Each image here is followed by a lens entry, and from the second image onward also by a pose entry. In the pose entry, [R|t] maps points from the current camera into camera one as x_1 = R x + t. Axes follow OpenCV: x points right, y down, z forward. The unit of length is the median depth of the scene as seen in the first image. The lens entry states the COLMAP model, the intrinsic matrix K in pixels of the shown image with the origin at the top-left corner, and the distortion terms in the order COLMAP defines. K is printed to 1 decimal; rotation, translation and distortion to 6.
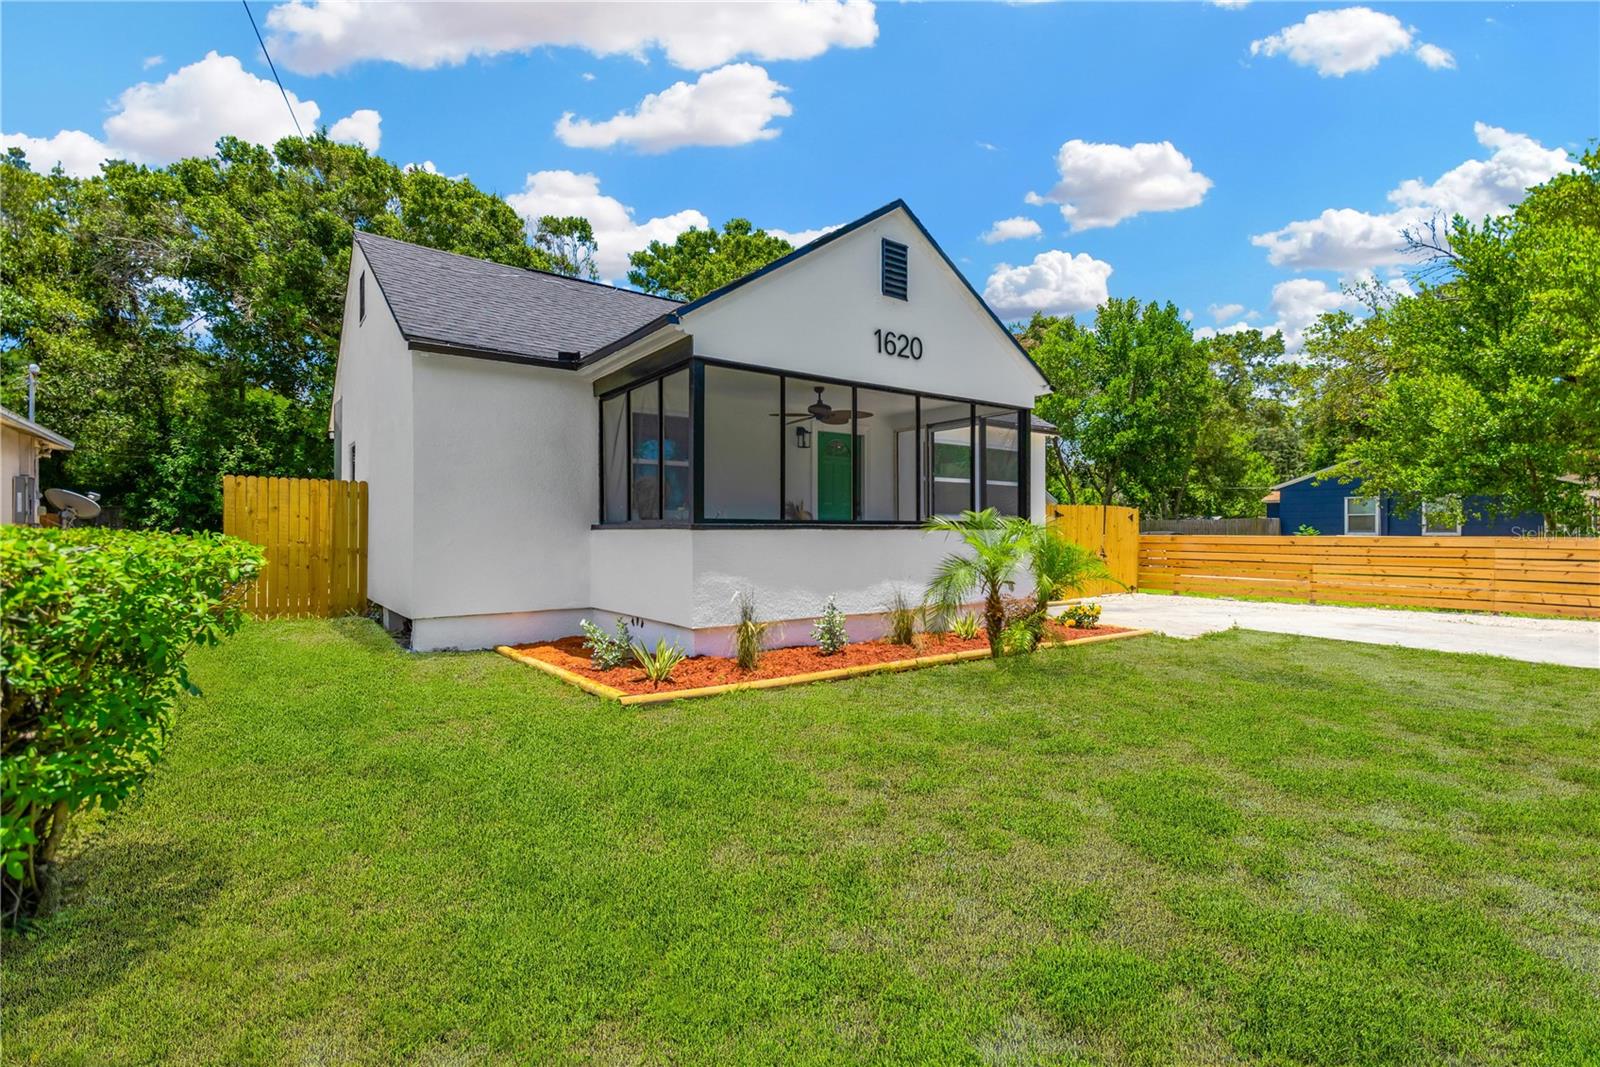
lens RADIAL K [[752.9, 0, 789.6], [0, 752.9, 532.5], [0, 0, 1]] dist [0.021540, -0.000478]
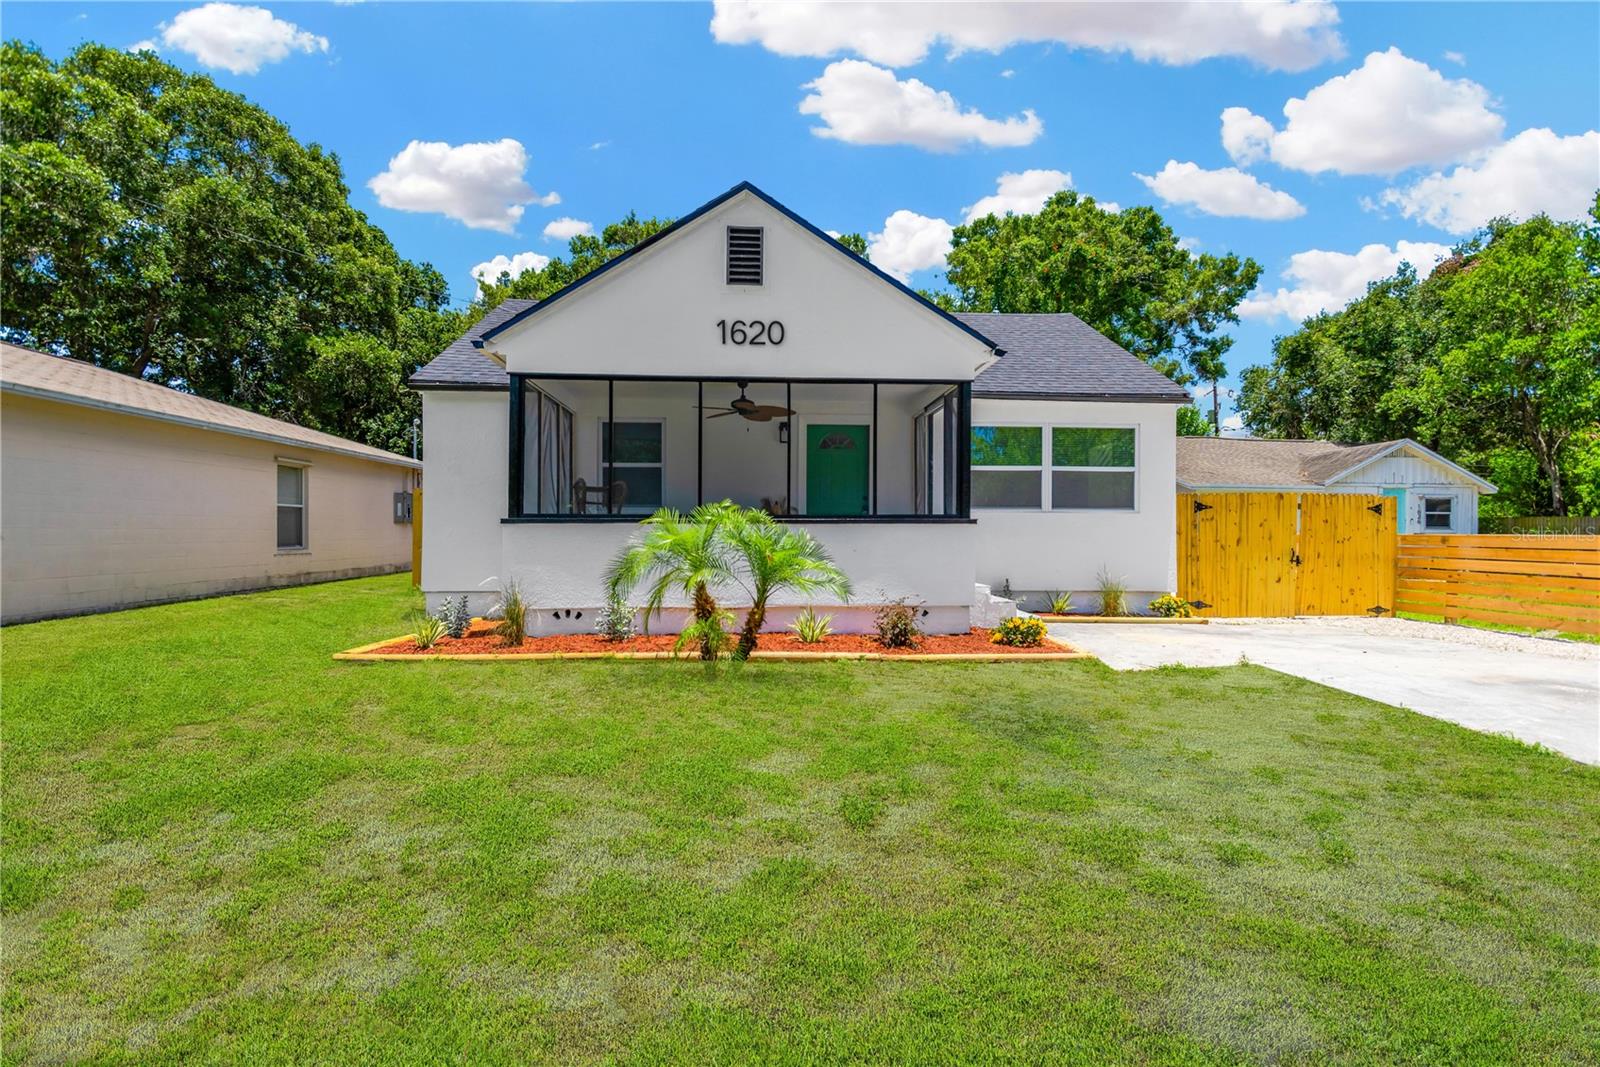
lens RADIAL K [[752.9, 0, 789.6], [0, 752.9, 532.5], [0, 0, 1]] dist [0.021540, -0.000478]
pose [[0.843332, 0.003008, -0.537384, 0.702480], [-0.002999, 0.999995, 0.000890, 0.006331], [0.537384, 0.000861, 0.843337, 0.211628]]
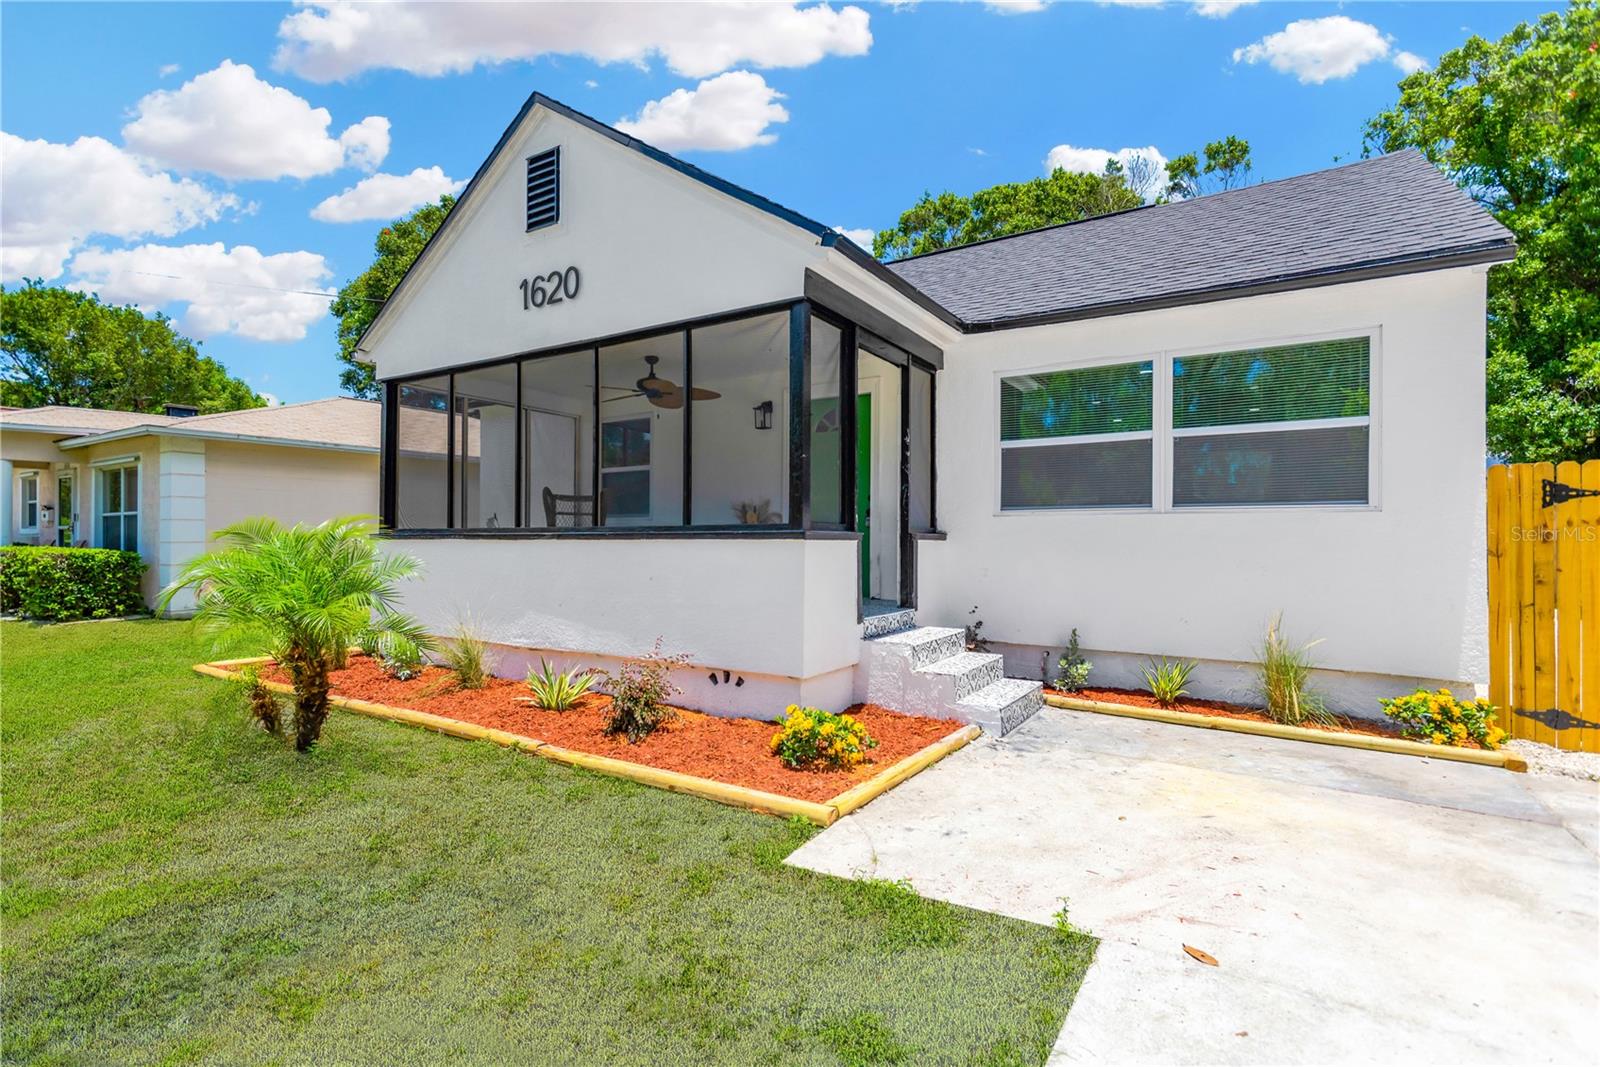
lens RADIAL K [[752.9, 0, 789.6], [0, 752.9, 532.5], [0, 0, 1]] dist [0.021540, -0.000478]
pose [[0.377843, -0.003180, -0.925864, 0.909289], [0.001530, 0.999995, -0.002810, -0.008617], [0.925868, -0.000355, 0.377846, 0.933354]]
